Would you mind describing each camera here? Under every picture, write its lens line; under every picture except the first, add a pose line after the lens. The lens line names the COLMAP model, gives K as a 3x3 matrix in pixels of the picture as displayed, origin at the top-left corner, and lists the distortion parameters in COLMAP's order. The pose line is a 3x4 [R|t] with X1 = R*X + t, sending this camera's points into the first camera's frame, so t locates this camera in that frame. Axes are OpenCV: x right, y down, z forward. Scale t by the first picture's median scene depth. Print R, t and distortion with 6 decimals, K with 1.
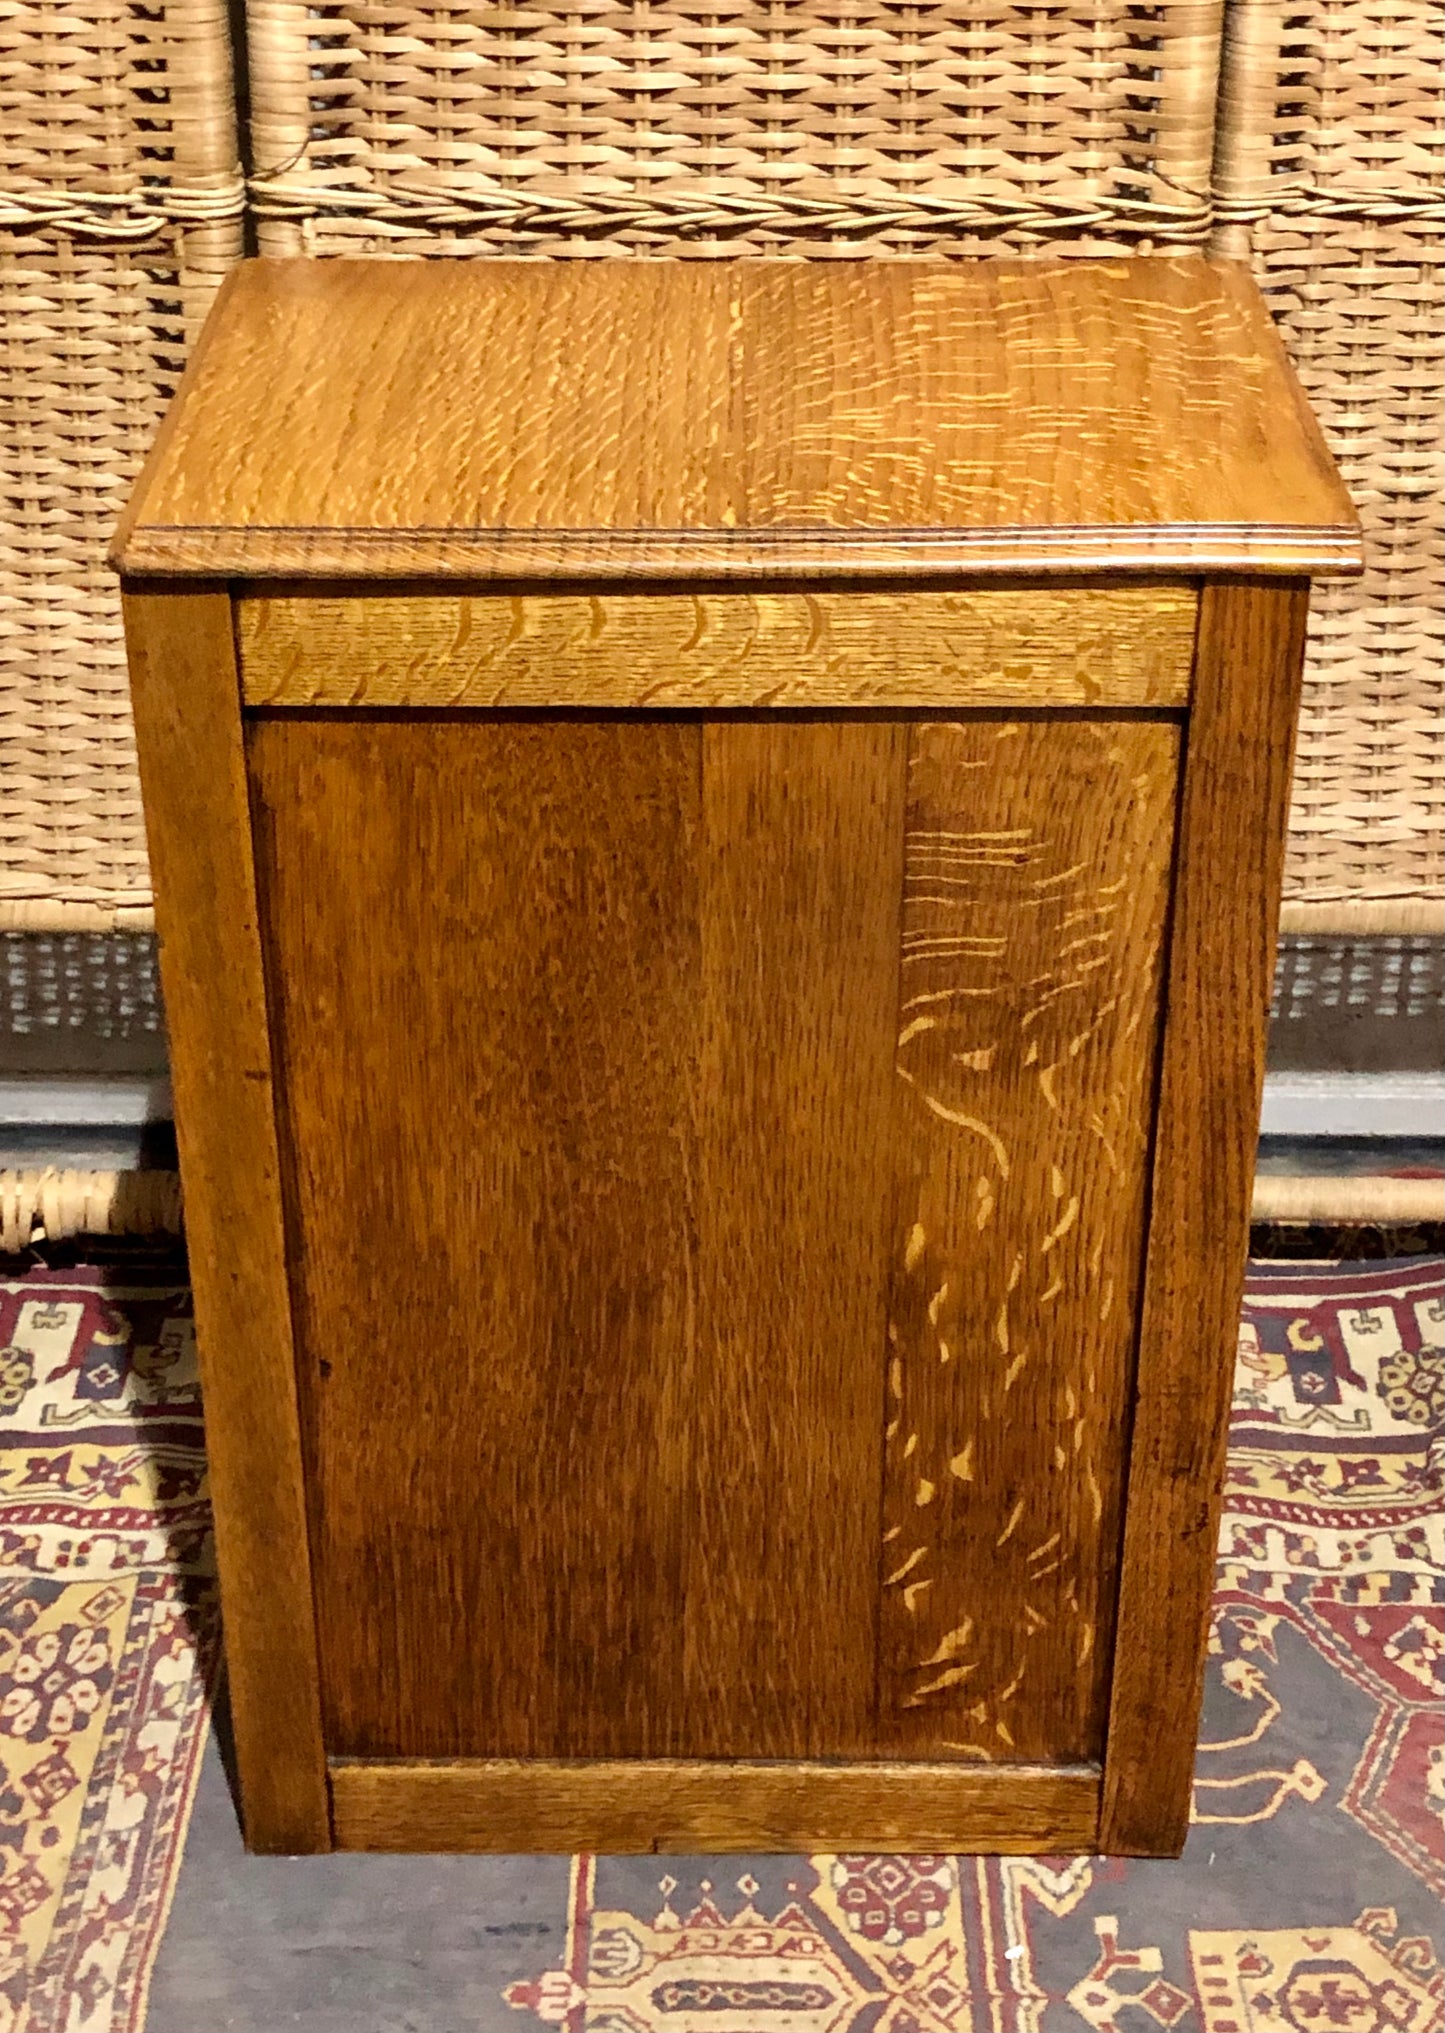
lens RADIAL K [[3257.0, 0, 739.8], [0, 3257.0, 944.6], [0, 0, 1]] dist [0.049588, 0.000000]
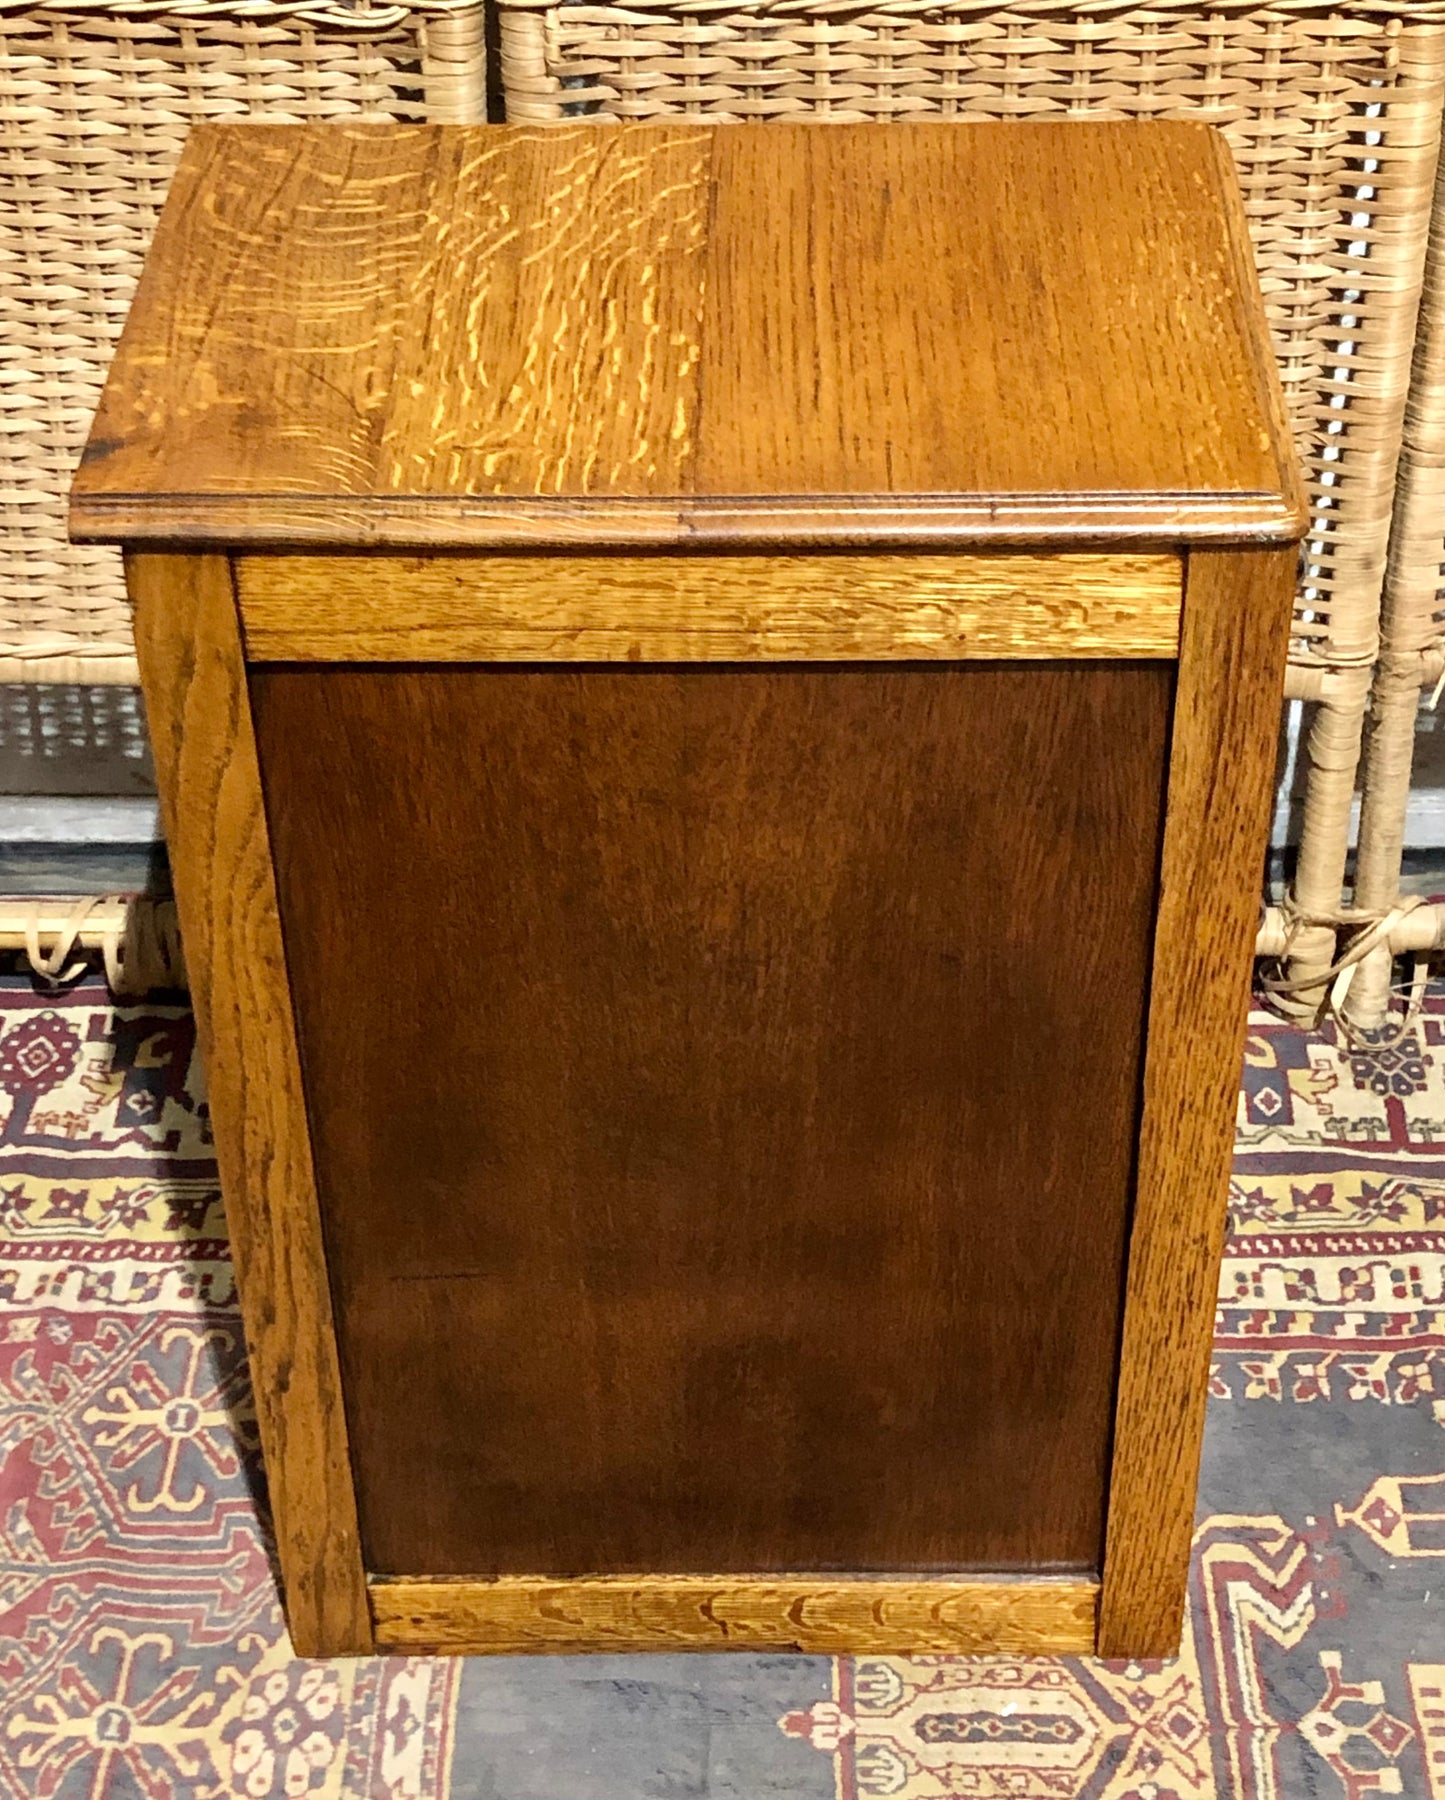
lens RADIAL K [[3284.0, 0, 732.6], [0, 3284.0, 914.7], [0, 0, 1]] dist [0.034553, 0.000000]
pose [[0.999494, -0.004241, -0.031526, -0.046115], [0.009207, 0.987224, 0.159070, -0.108388], [0.030449, -0.159280, 0.986764, -0.035435]]
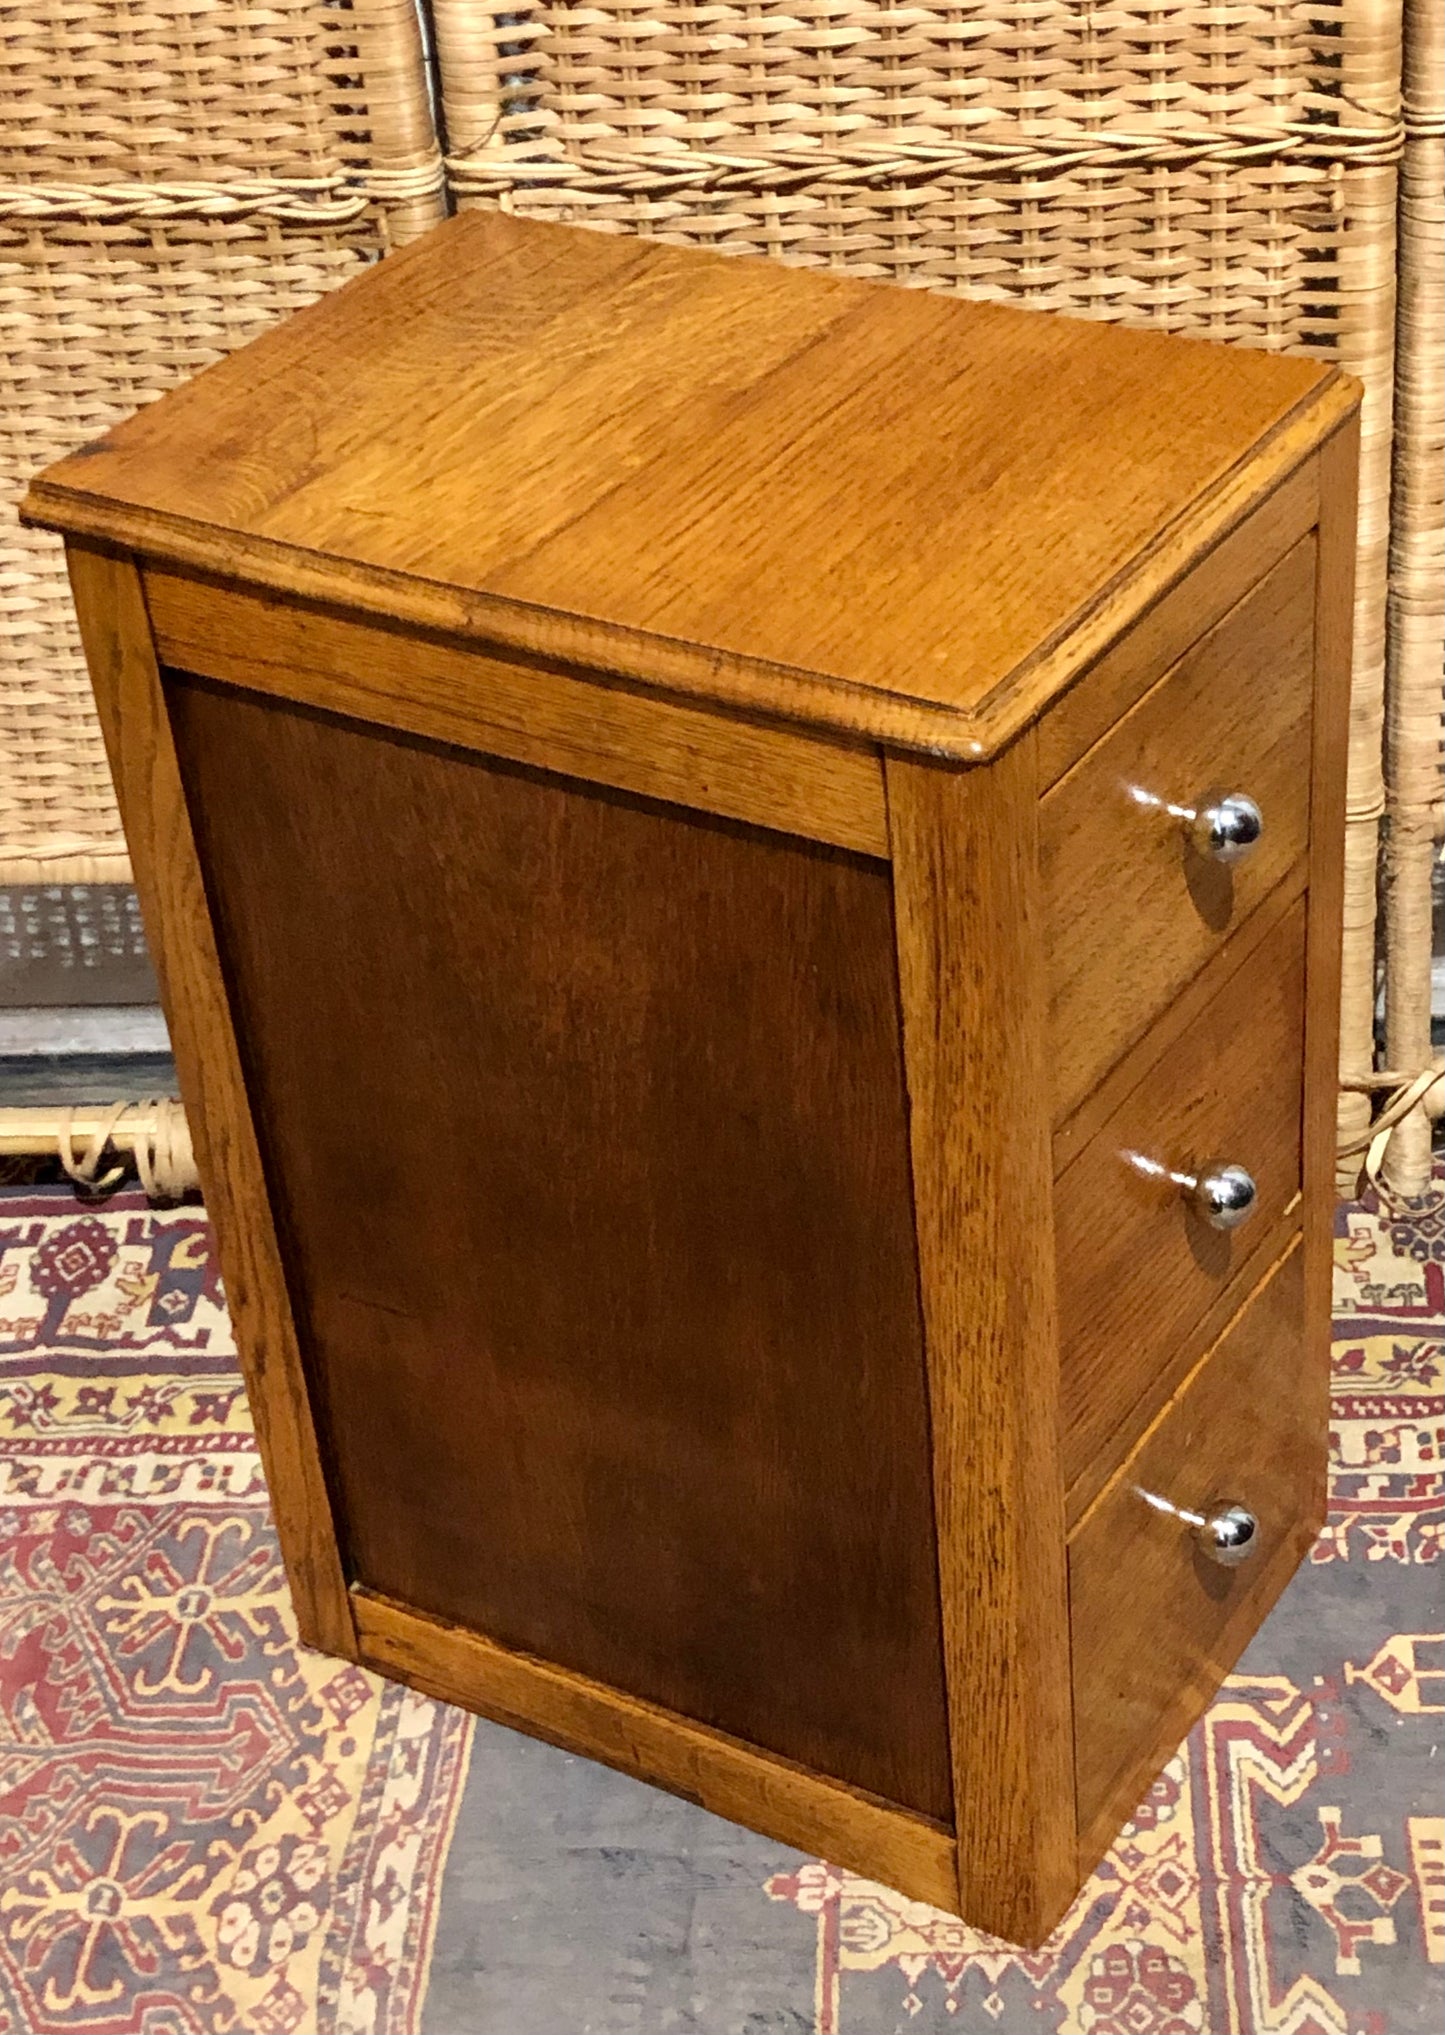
lens RADIAL K [[3453.9, 0, 801.4], [0, 3453.9, 1055.1], [0, 0, 1]] dist [0.039529, 0.000000]
pose [[0.994828, -0.035995, -0.094987, 0.052489], [0.046551, 0.992688, 0.111372, -0.071459], [0.090284, -0.115218, 0.989229, -0.088868]]
